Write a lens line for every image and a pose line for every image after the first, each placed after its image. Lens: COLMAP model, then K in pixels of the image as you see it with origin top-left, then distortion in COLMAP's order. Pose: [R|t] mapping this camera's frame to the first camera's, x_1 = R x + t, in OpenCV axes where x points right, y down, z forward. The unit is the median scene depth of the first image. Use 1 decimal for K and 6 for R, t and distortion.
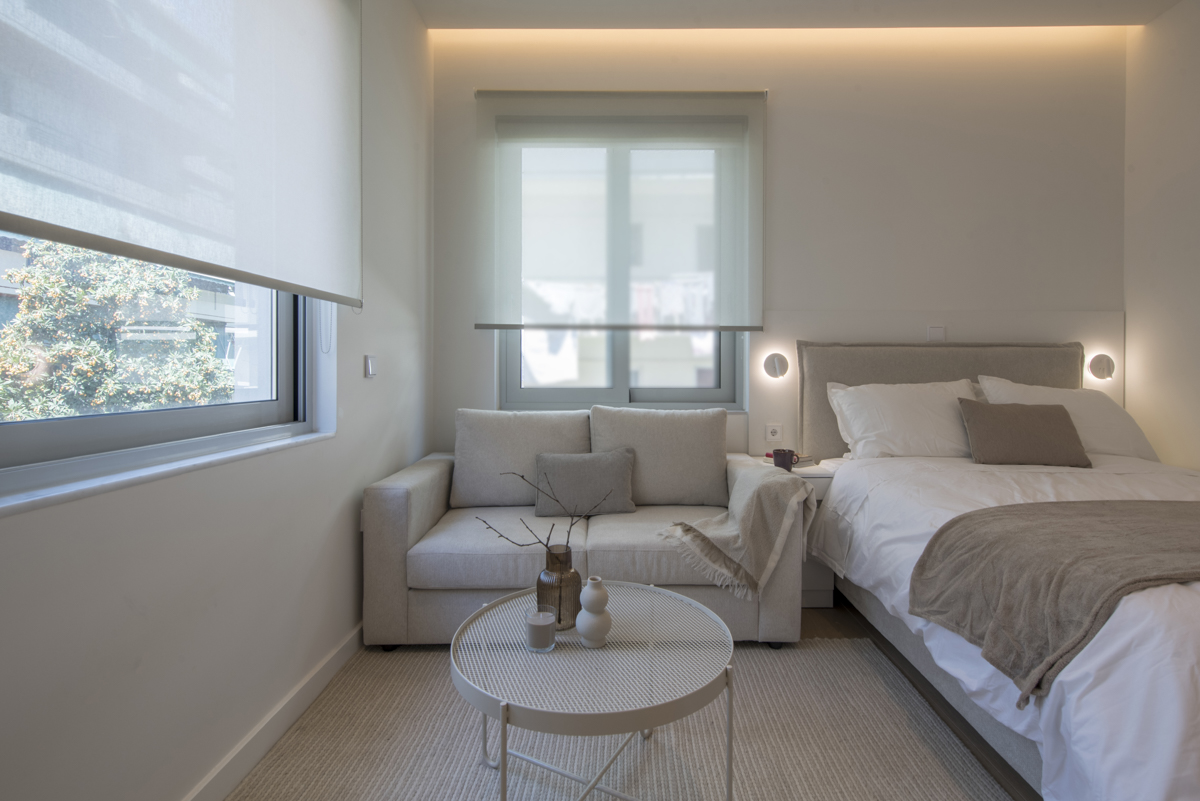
lens RADIAL K [[607.4, 0, 611.7], [0, 607.4, 374.6], [0, 0, 1]] dist [0.007986, -0.000047]
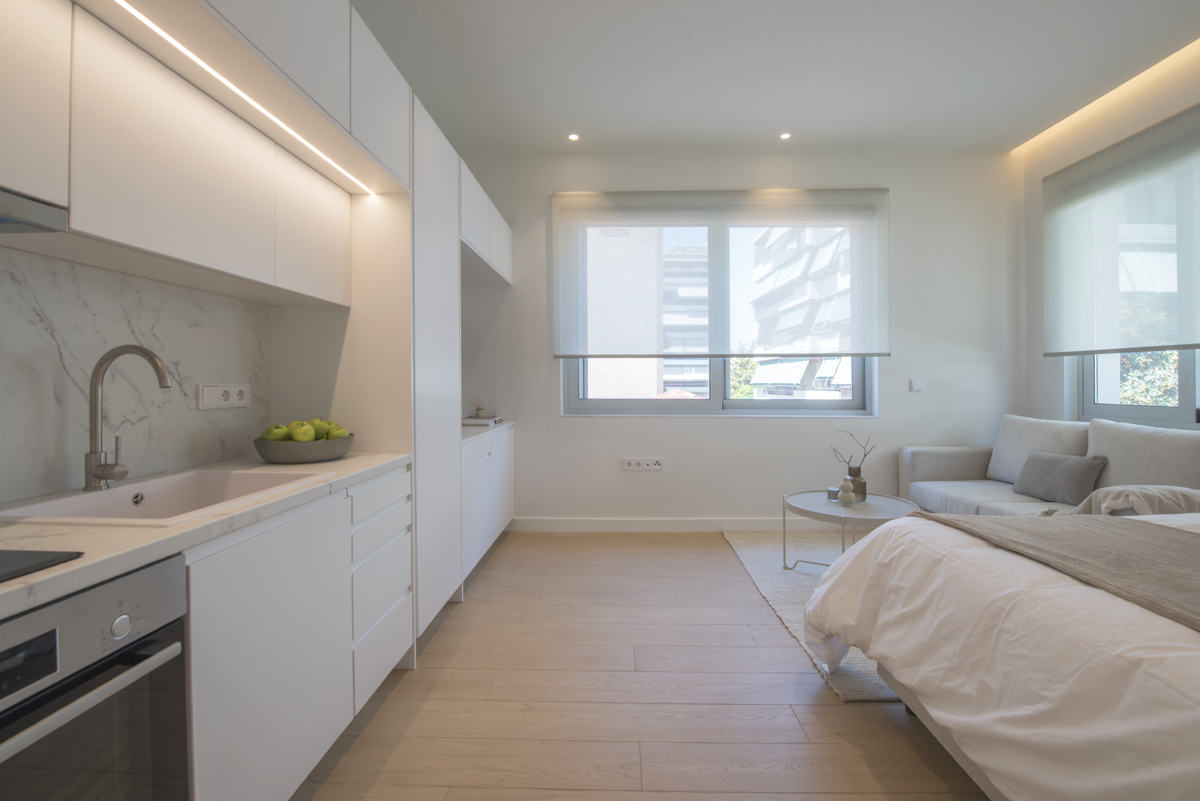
lens RADIAL K [[506.8, 0, 603.3], [0, 506.8, 386.3], [0, 0, 1]] dist [-0.003652, -0.003642]
pose [[-0.033041, 0.005925, -0.999436, 0.998245], [-0.011368, 0.999916, 0.006303, -0.008244], [0.999389, 0.011570, -0.032971, 0.069024]]
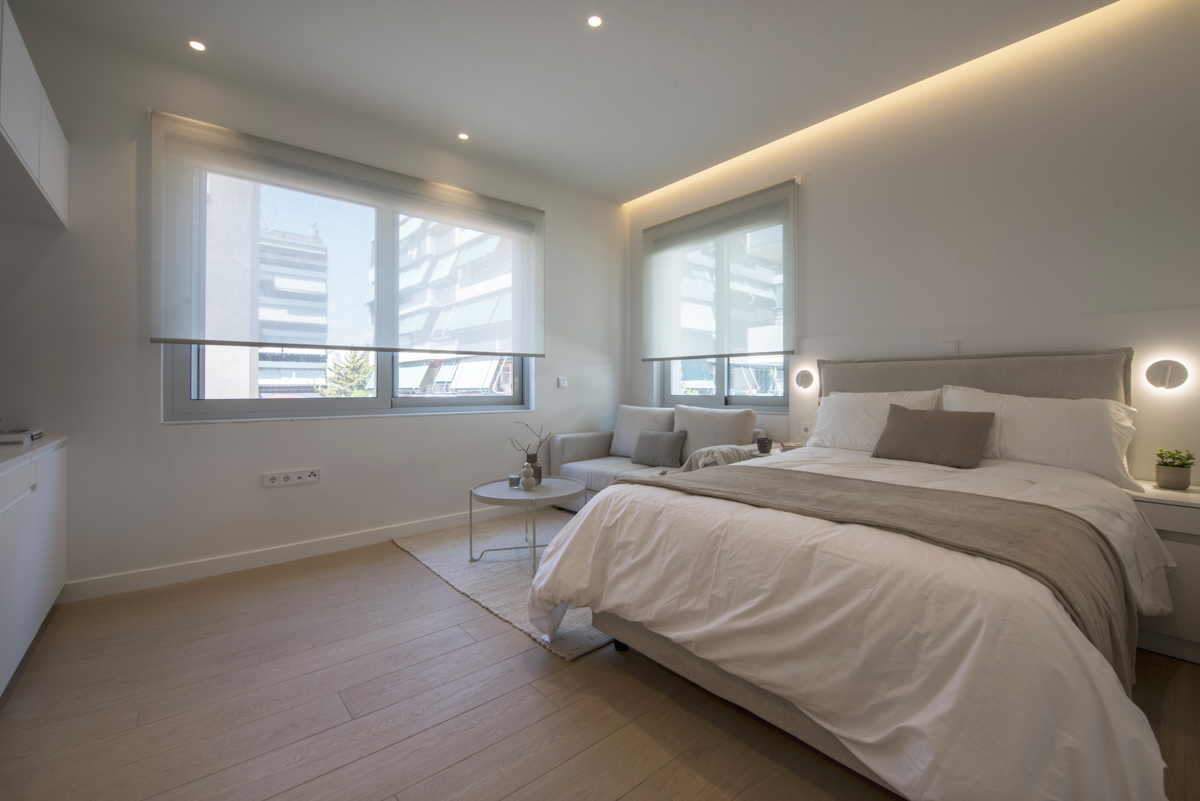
lens RADIAL K [[506.8, 0, 593.4], [0, 506.8, 386.2], [0, 0, 1]] dist [-0.003652, -0.003642]
pose [[0.633202, -0.006364, -0.773960, 0.916659], [-0.004750, 0.999915, -0.012108, 0.017567], [0.773972, 0.011343, 0.633119, -0.065237]]
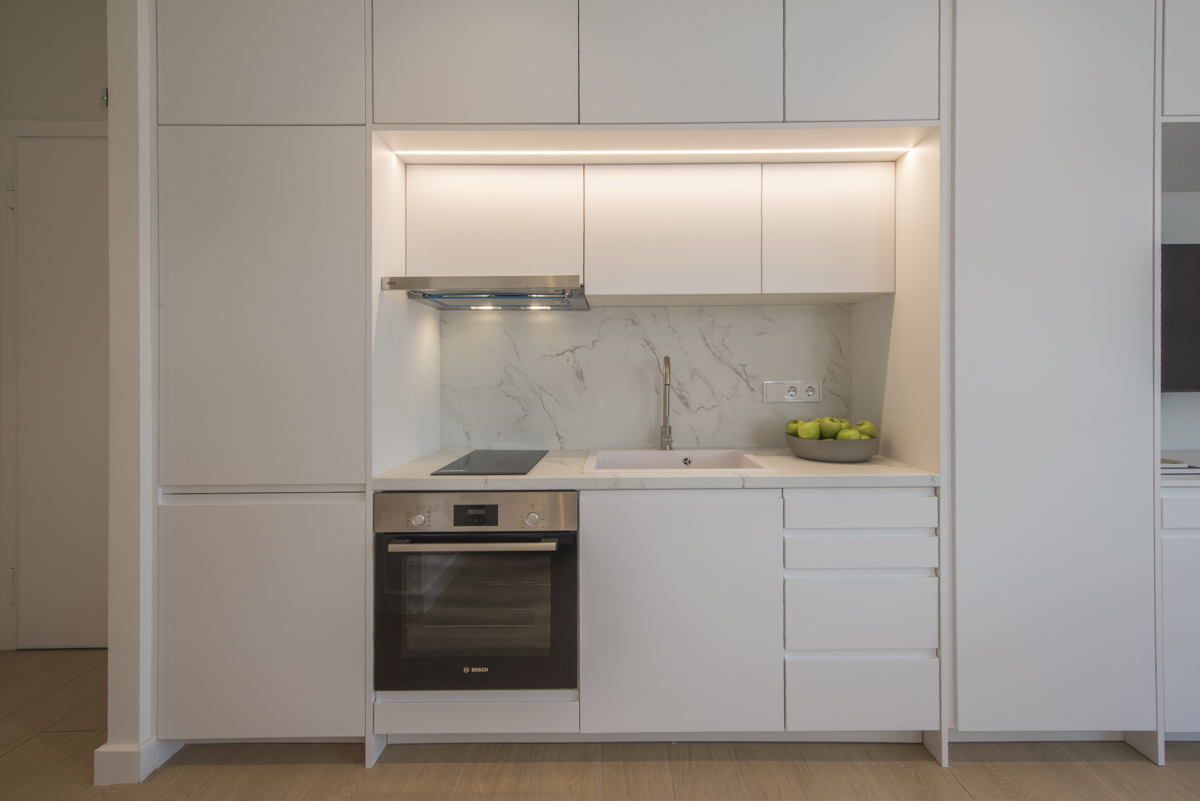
lens RADIAL K [[506.8, 0, 617.2], [0, 506.8, 378.3], [0, 0, 1]] dist [-0.003652, -0.003642]
pose [[-0.999952, 0.007230, -0.006630, 0.648665], [0.007180, 0.999946, 0.007458, -0.013011], [0.006684, 0.007410, -0.999950, 0.296498]]
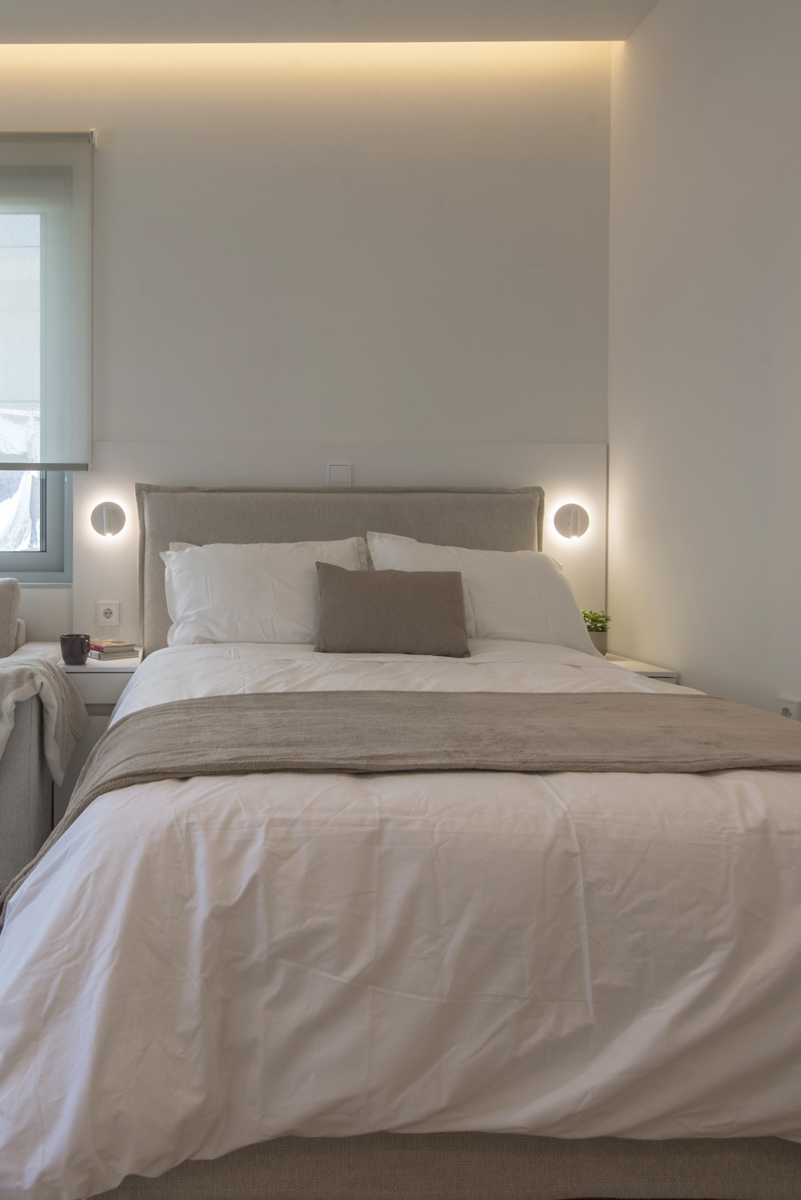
lens RADIAL K [[907.4, 0, 186.0], [0, 907.4, 548.7], [0, 0, 1]] dist [-0.003898, 0.005433]
pose [[0.999968, 0.001474, -0.007811, 0.404589], [-0.001472, 0.999999, 0.000266, 0.021374], [0.007811, -0.000254, 0.999969, -0.061921]]
